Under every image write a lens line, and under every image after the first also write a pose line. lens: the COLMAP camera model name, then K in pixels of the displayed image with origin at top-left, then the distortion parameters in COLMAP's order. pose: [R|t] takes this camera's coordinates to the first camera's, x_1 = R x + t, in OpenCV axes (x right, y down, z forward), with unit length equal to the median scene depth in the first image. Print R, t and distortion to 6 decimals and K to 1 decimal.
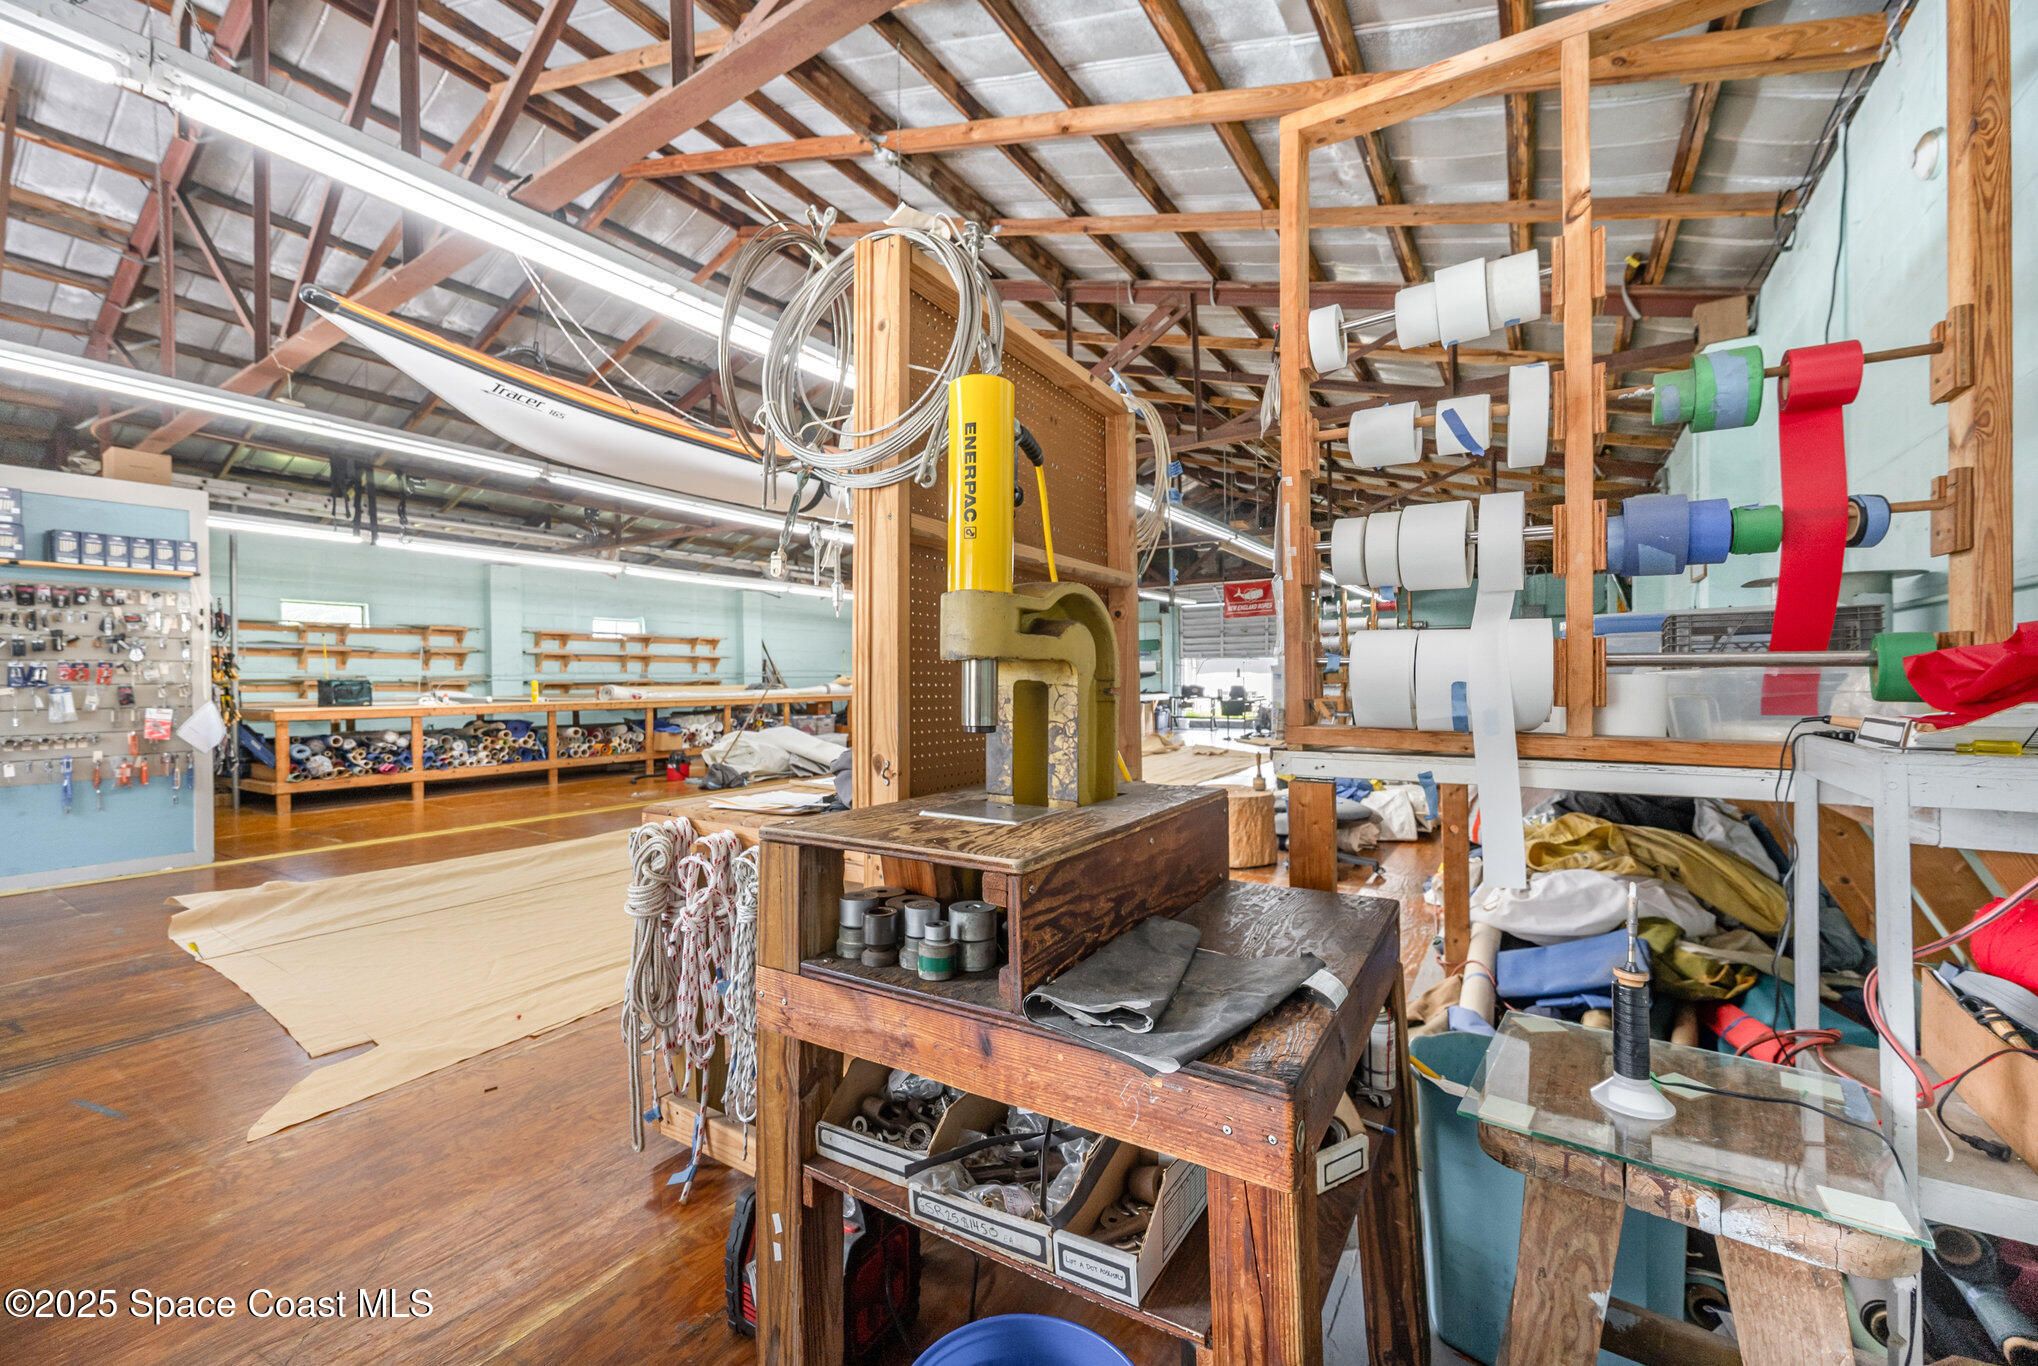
lens RADIAL K [[814.8, 0, 1027.4], [0, 814.8, 679.5], [0, 0, 1]] dist [-0.000652, -0.000026]
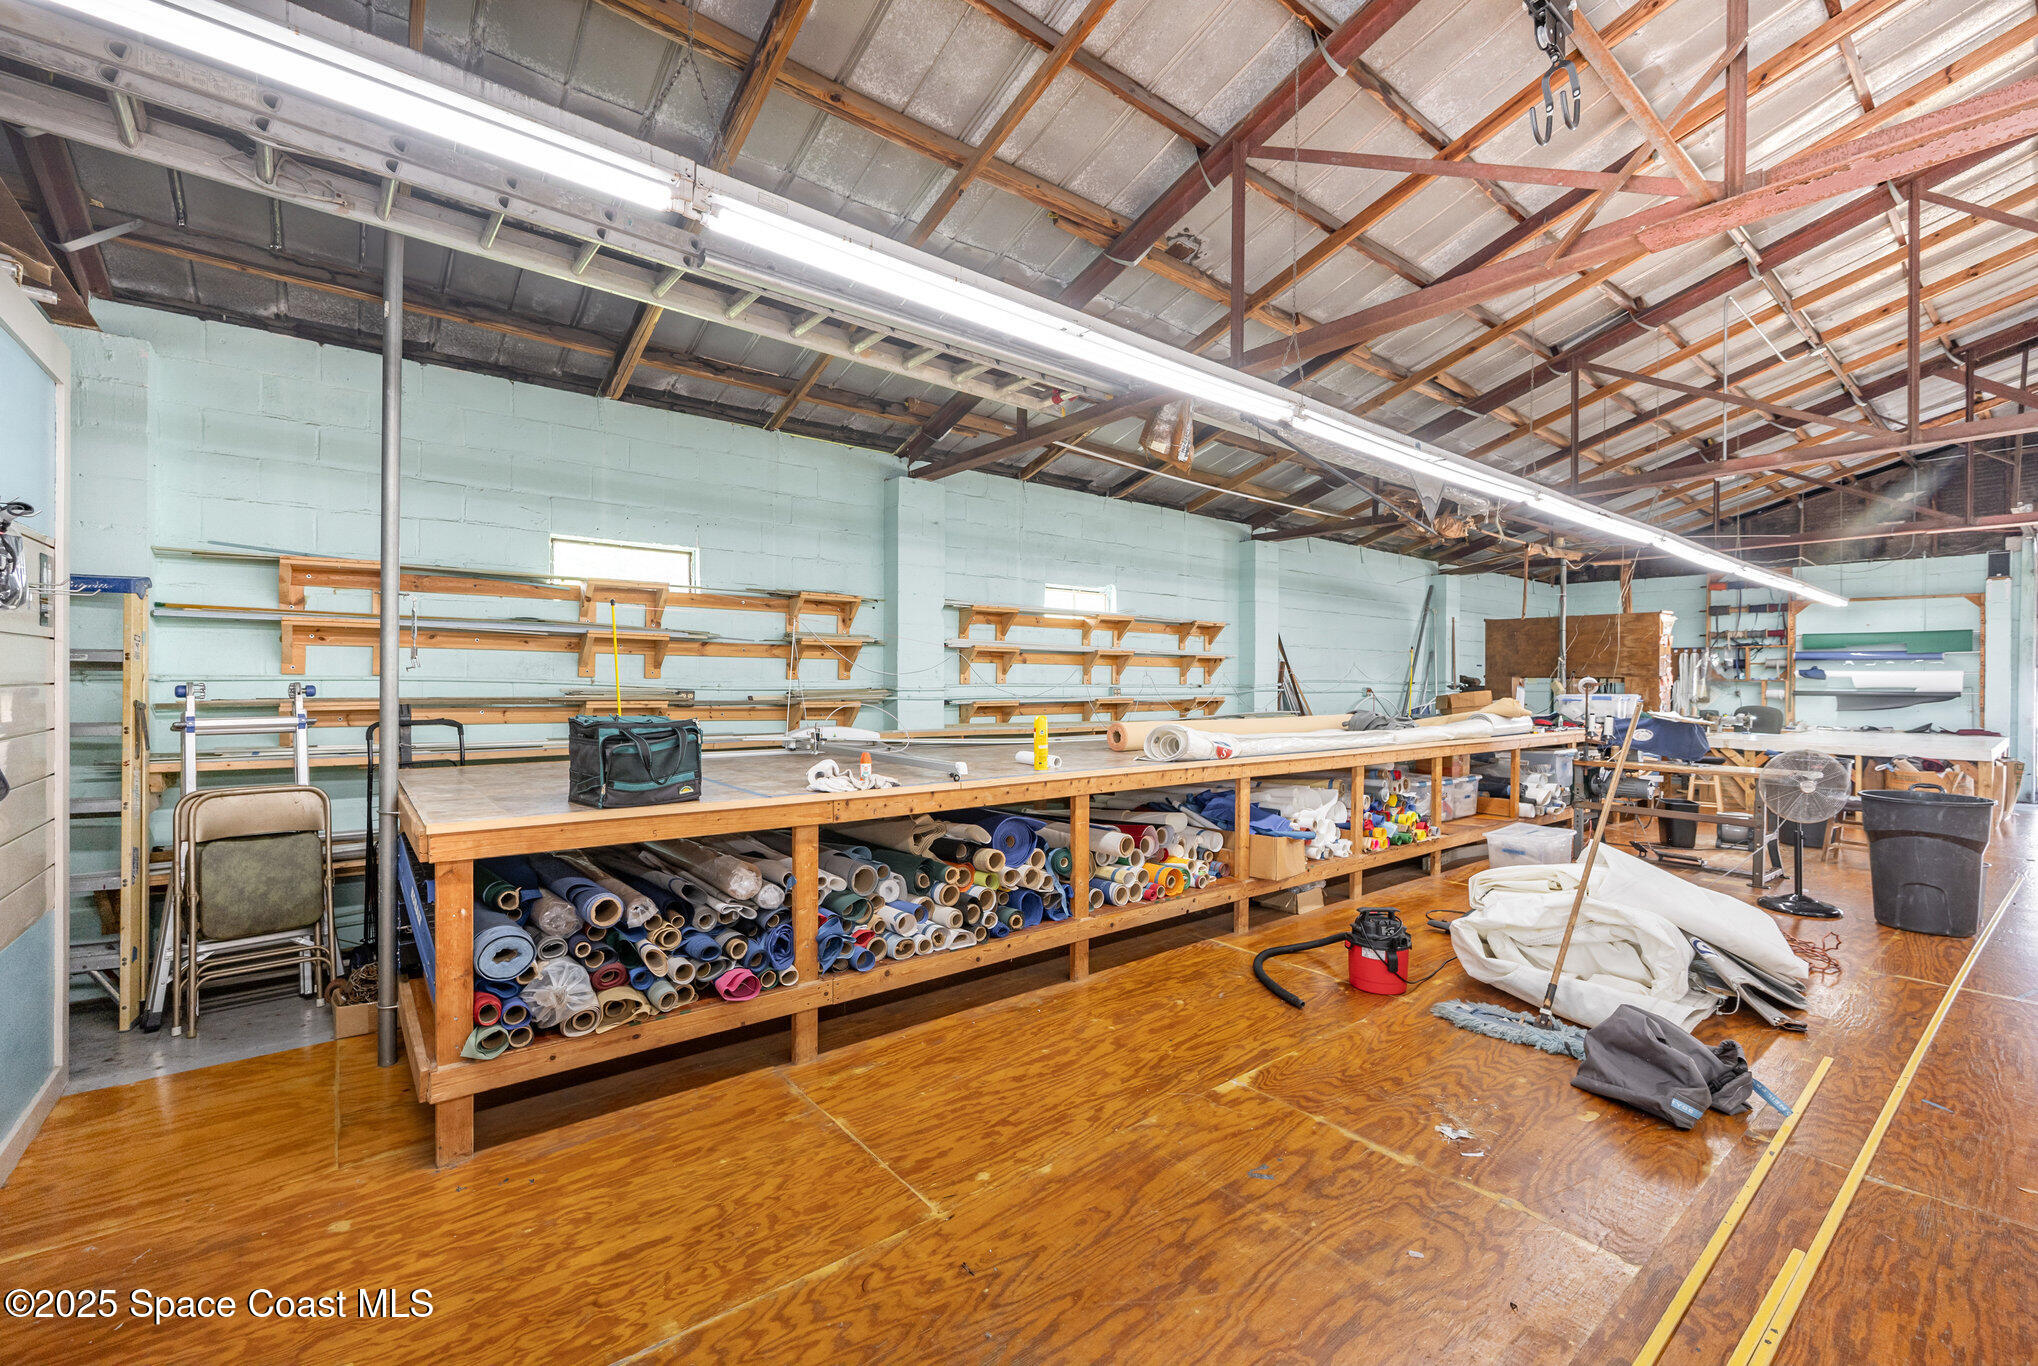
lens RADIAL K [[852.0, 0, 1020.0], [0, 852.0, 690.2], [0, 0, 1]] dist [0.009822, 0.000977]
pose [[0.946439, 0.021137, -0.322190, -0.463120], [-0.016861, 0.999729, 0.016057, -0.016616], [0.322443, -0.009765, 0.946539, 0.579977]]
